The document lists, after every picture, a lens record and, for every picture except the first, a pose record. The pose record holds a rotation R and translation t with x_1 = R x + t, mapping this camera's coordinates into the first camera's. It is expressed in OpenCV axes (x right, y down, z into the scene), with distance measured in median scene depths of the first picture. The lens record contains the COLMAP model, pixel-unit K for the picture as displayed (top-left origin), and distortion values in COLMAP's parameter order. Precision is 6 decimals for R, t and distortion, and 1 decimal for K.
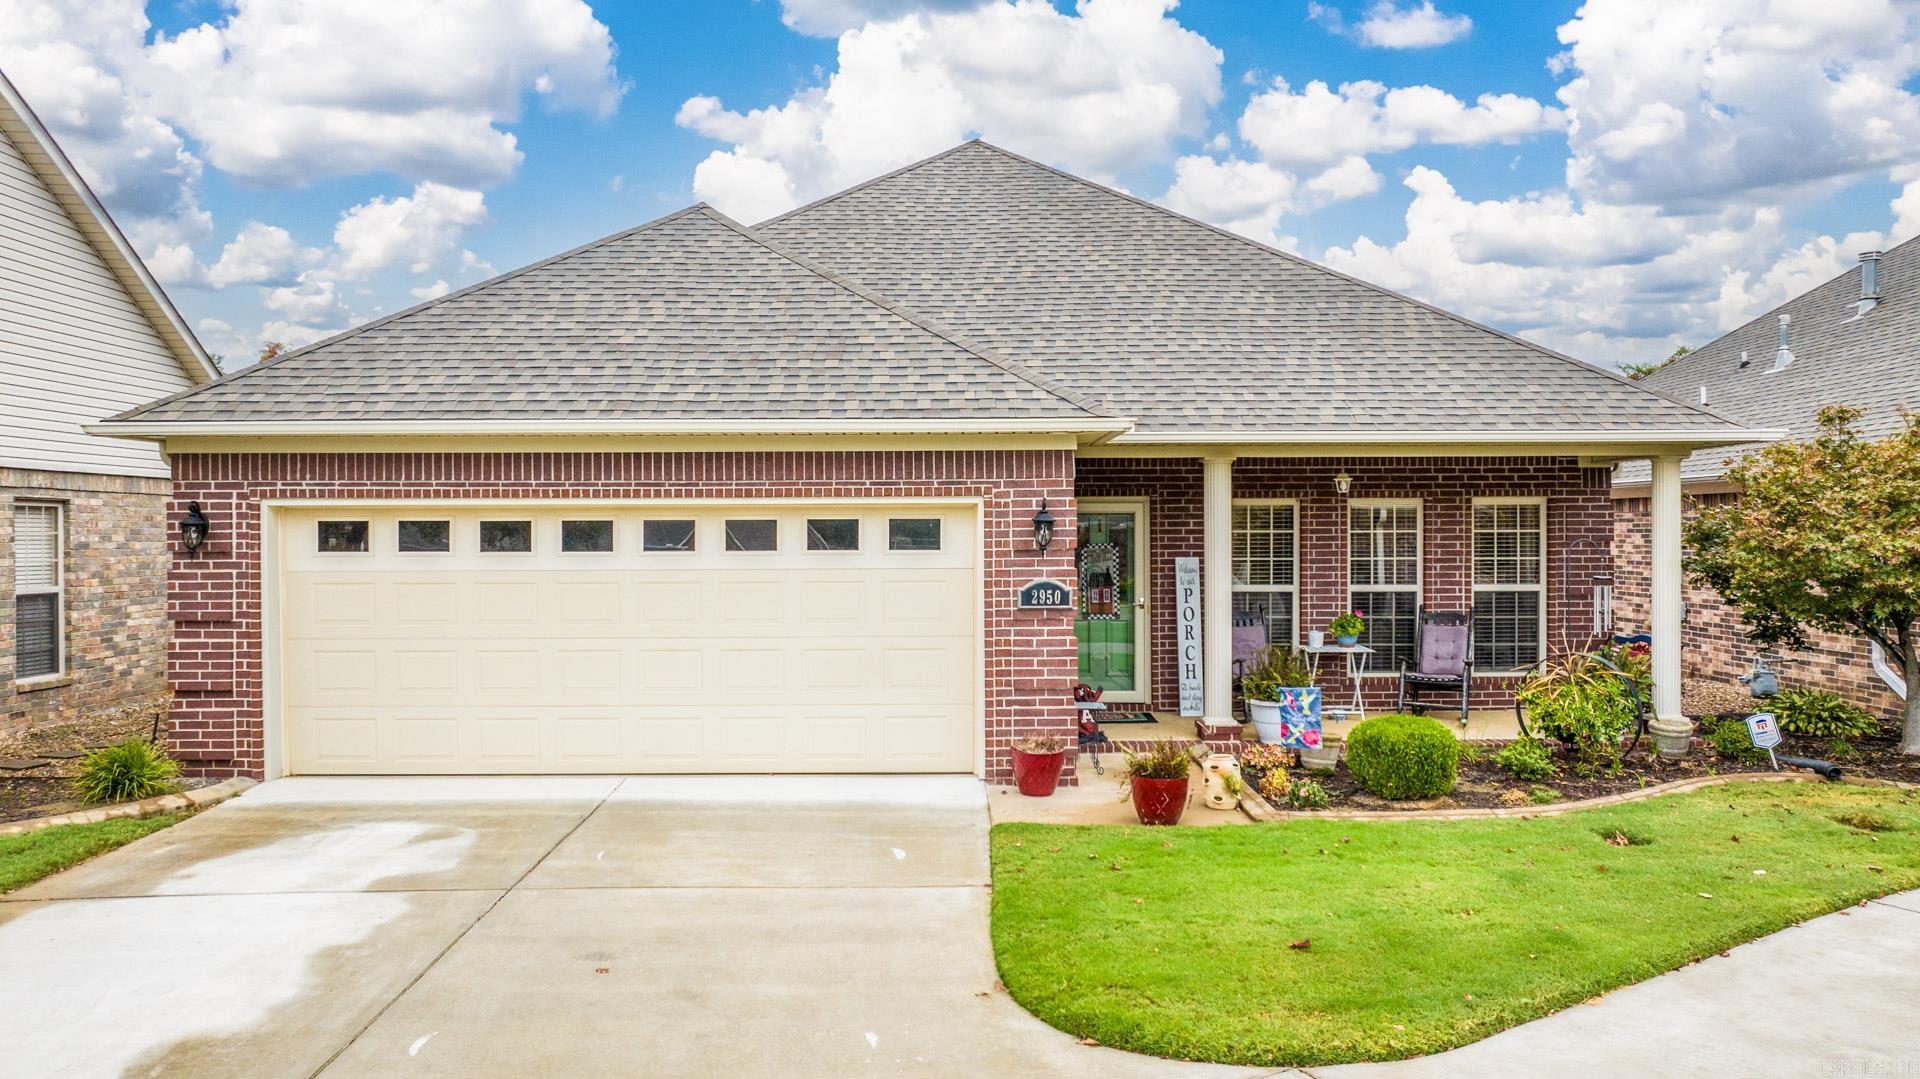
lens RADIAL K [[1369.2, 0, 956.5], [0, 1369.2, 530.8], [0, 0, 1]] dist [-0.026369, 0.034528]
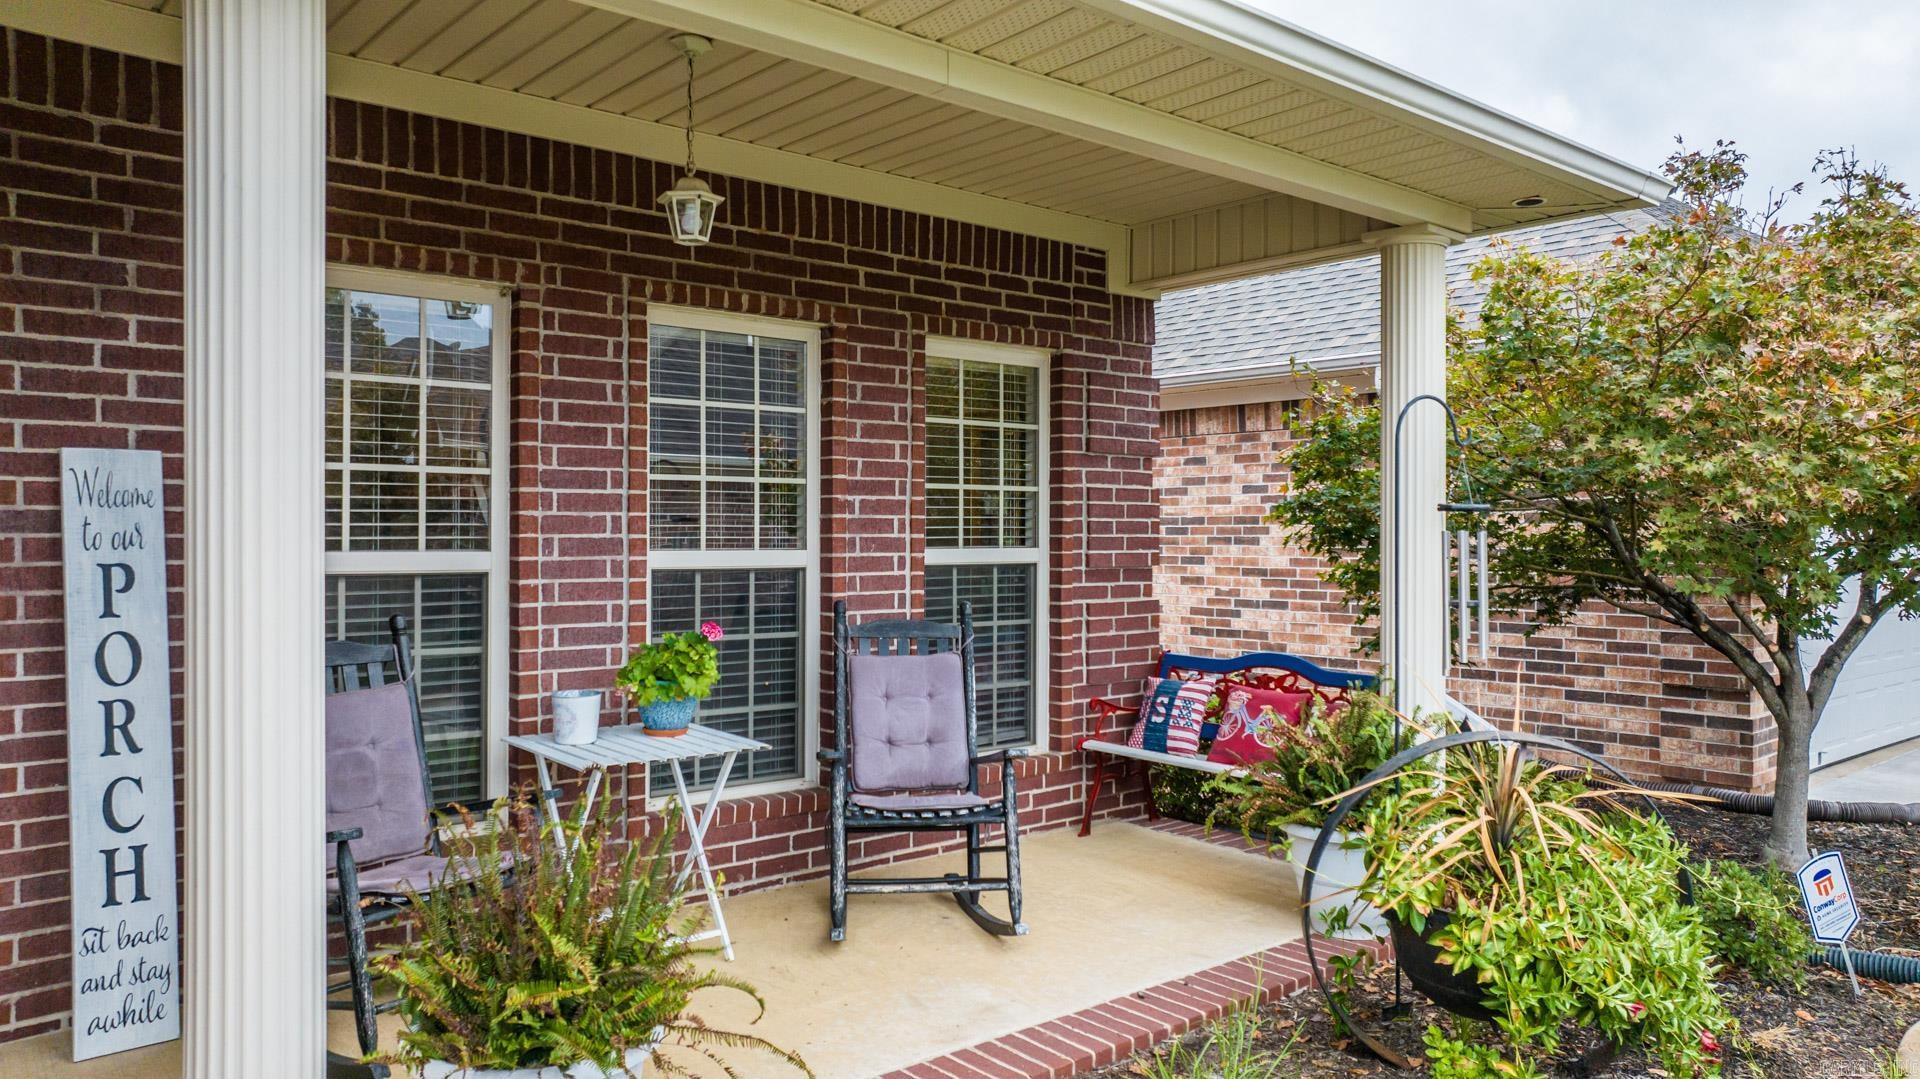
lens RADIAL K [[1369.2, 0, 961.8], [0, 1369.2, 529.8], [0, 0, 1]] dist [-0.026369, 0.034528]
pose [[0.760469, 0.006278, 0.649344, 0.122322], [0.000340, 0.999949, -0.010065, 0.038476], [-0.649374, 0.007875, 0.760428, 0.690692]]
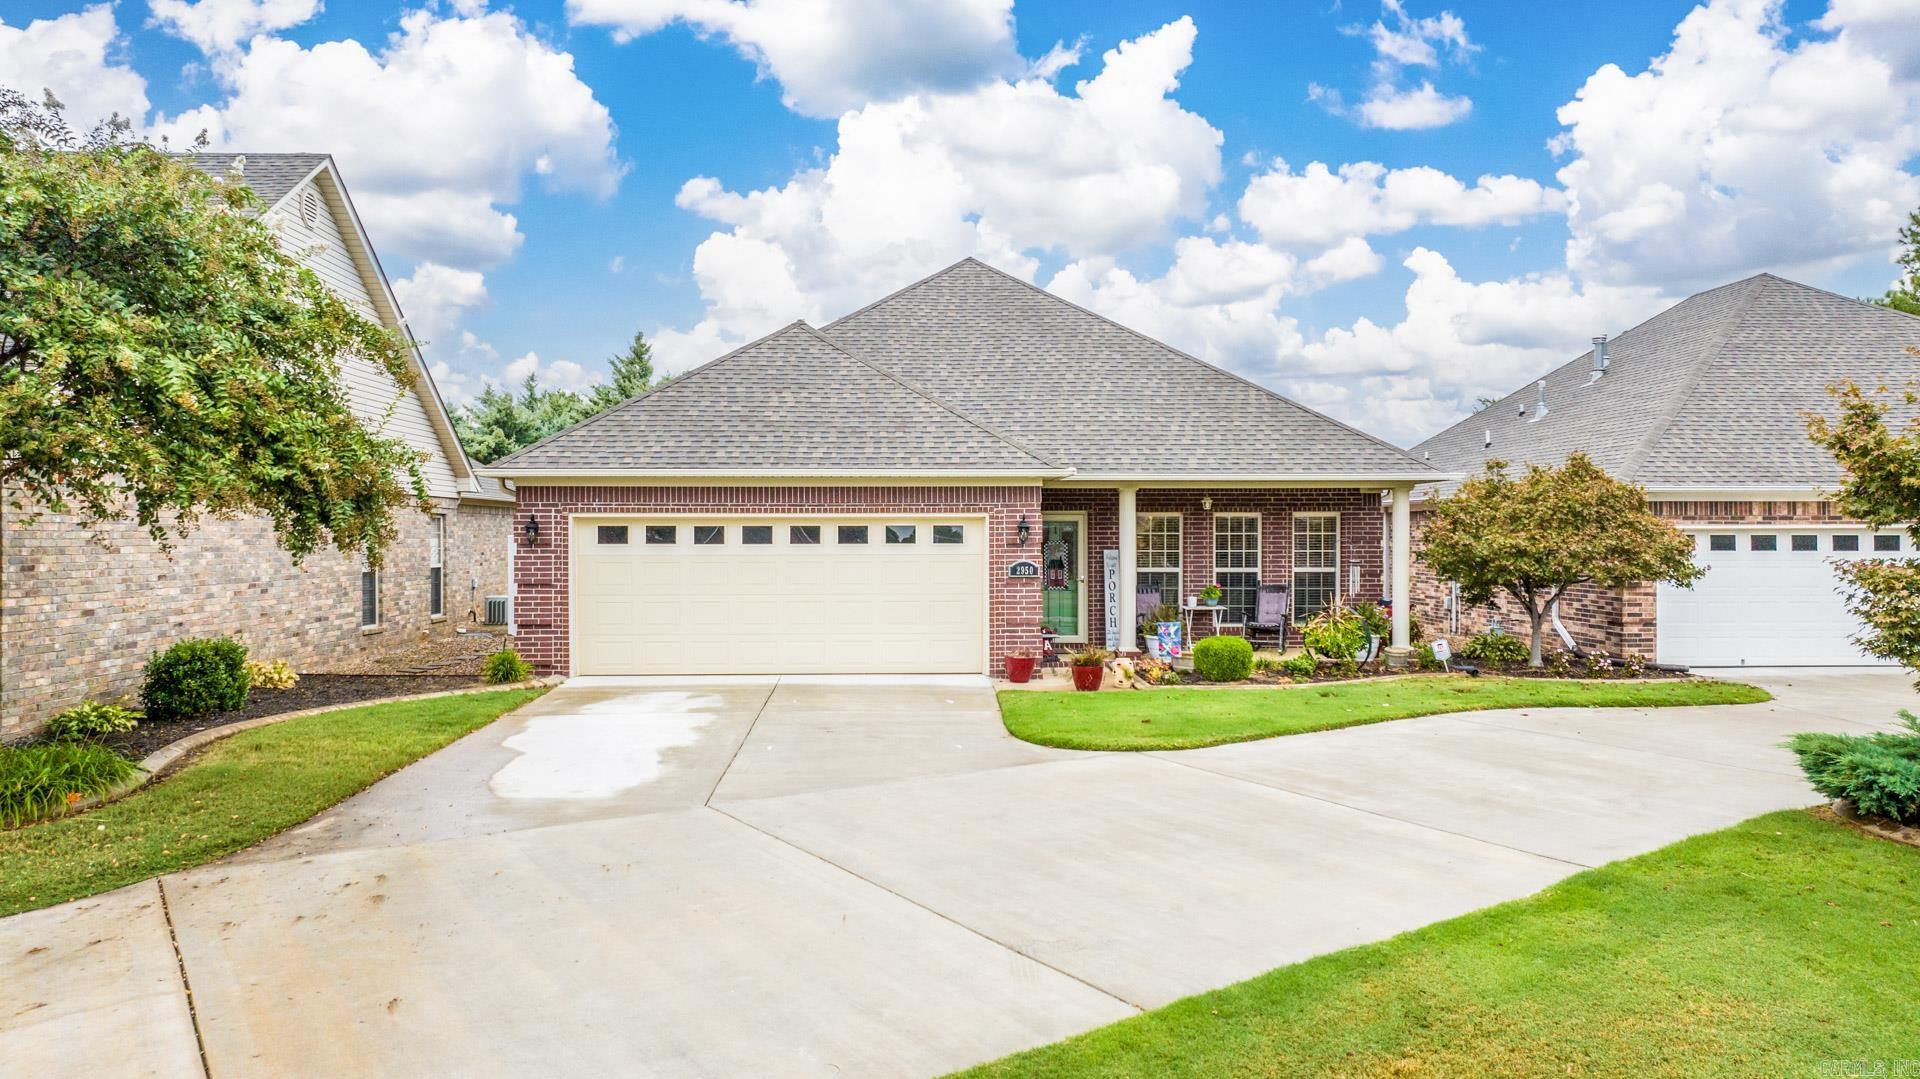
lens RADIAL K [[1369.2, 0, 956.1], [0, 1369.2, 531.1], [0, 0, 1]] dist [-0.026369, 0.034528]
pose [[0.999509, 0.002447, 0.031245, -0.058301], [-0.002409, 0.999996, -0.001245, 0.000366], [-0.031248, 0.001169, 0.999511, -0.563512]]
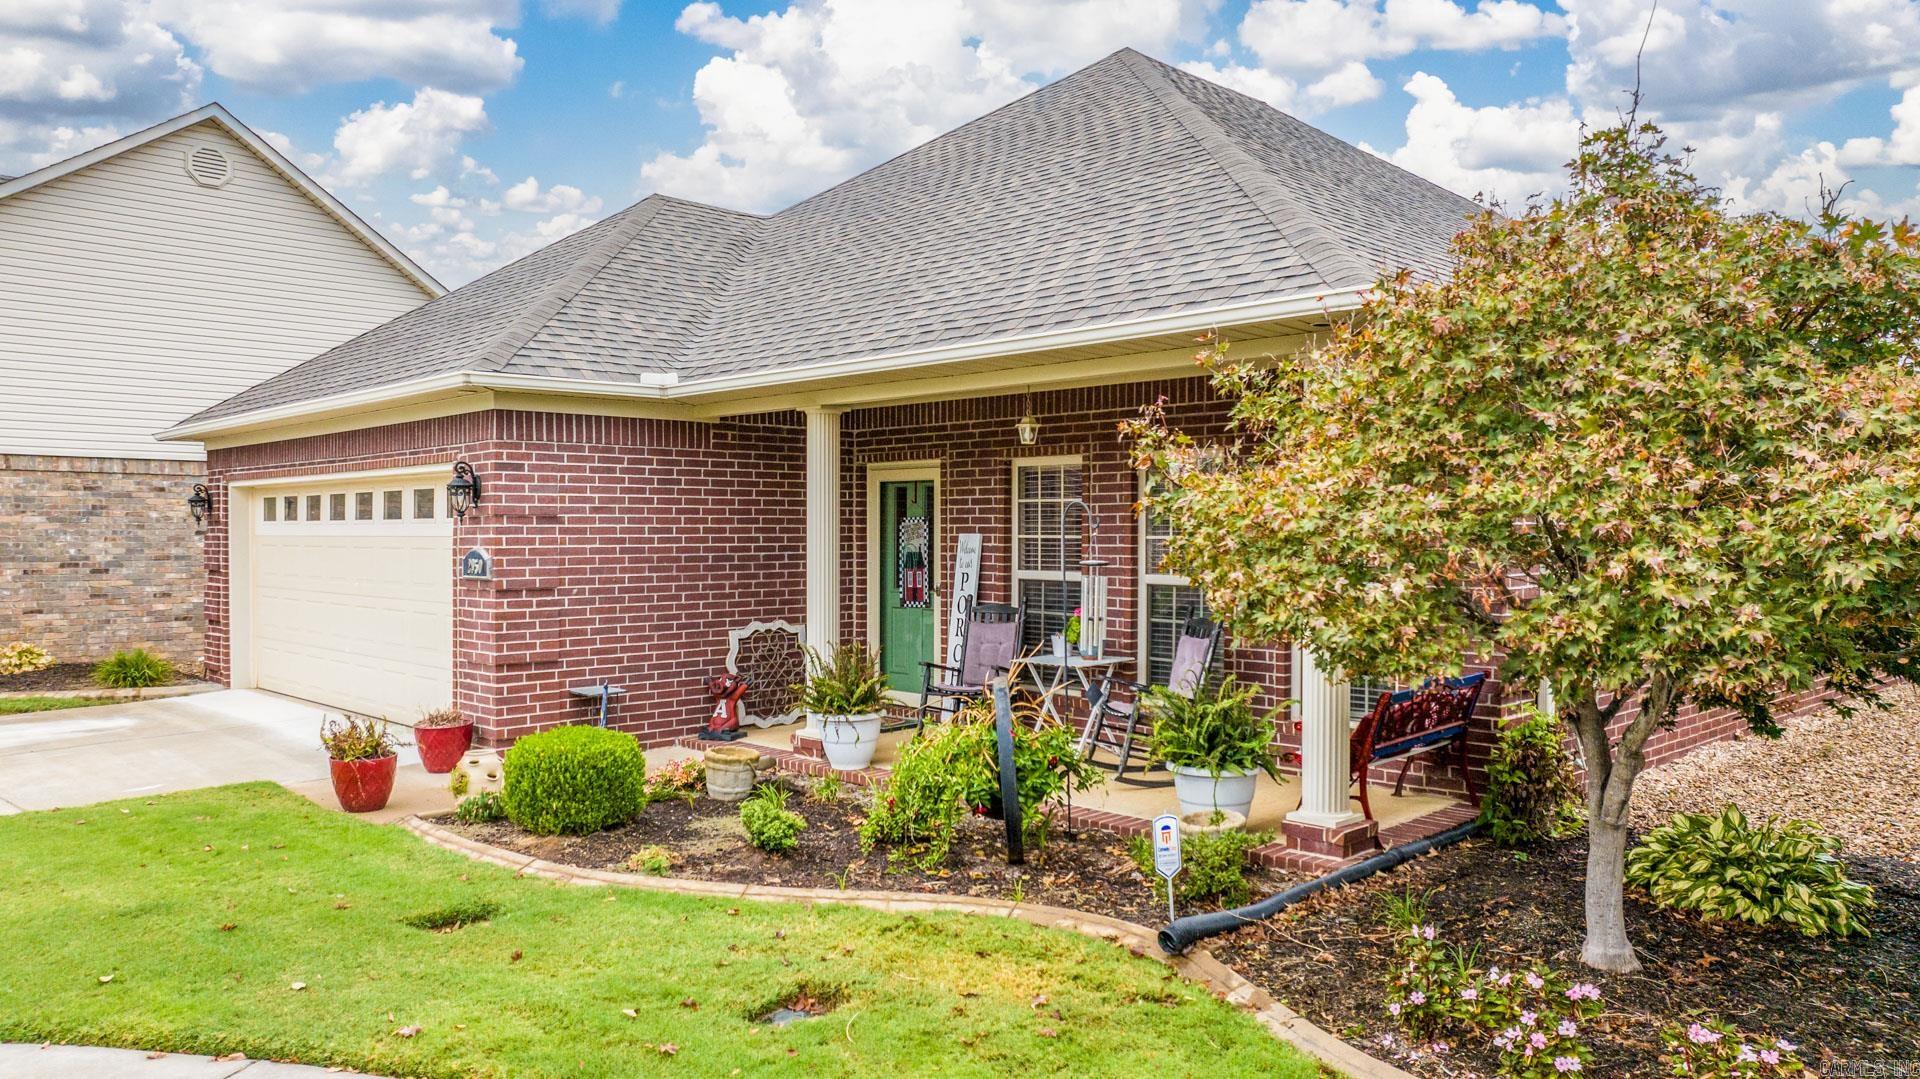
lens RADIAL K [[1369.2, 0, 966.2], [0, 1369.2, 526.3], [0, 0, 1]] dist [-0.026369, 0.034528]
pose [[0.693972, 0.001254, -0.720001, 0.748185], [-0.001607, 0.999999, 0.000193, 0.015068], [0.720000, 0.001023, 0.693973, 0.447701]]
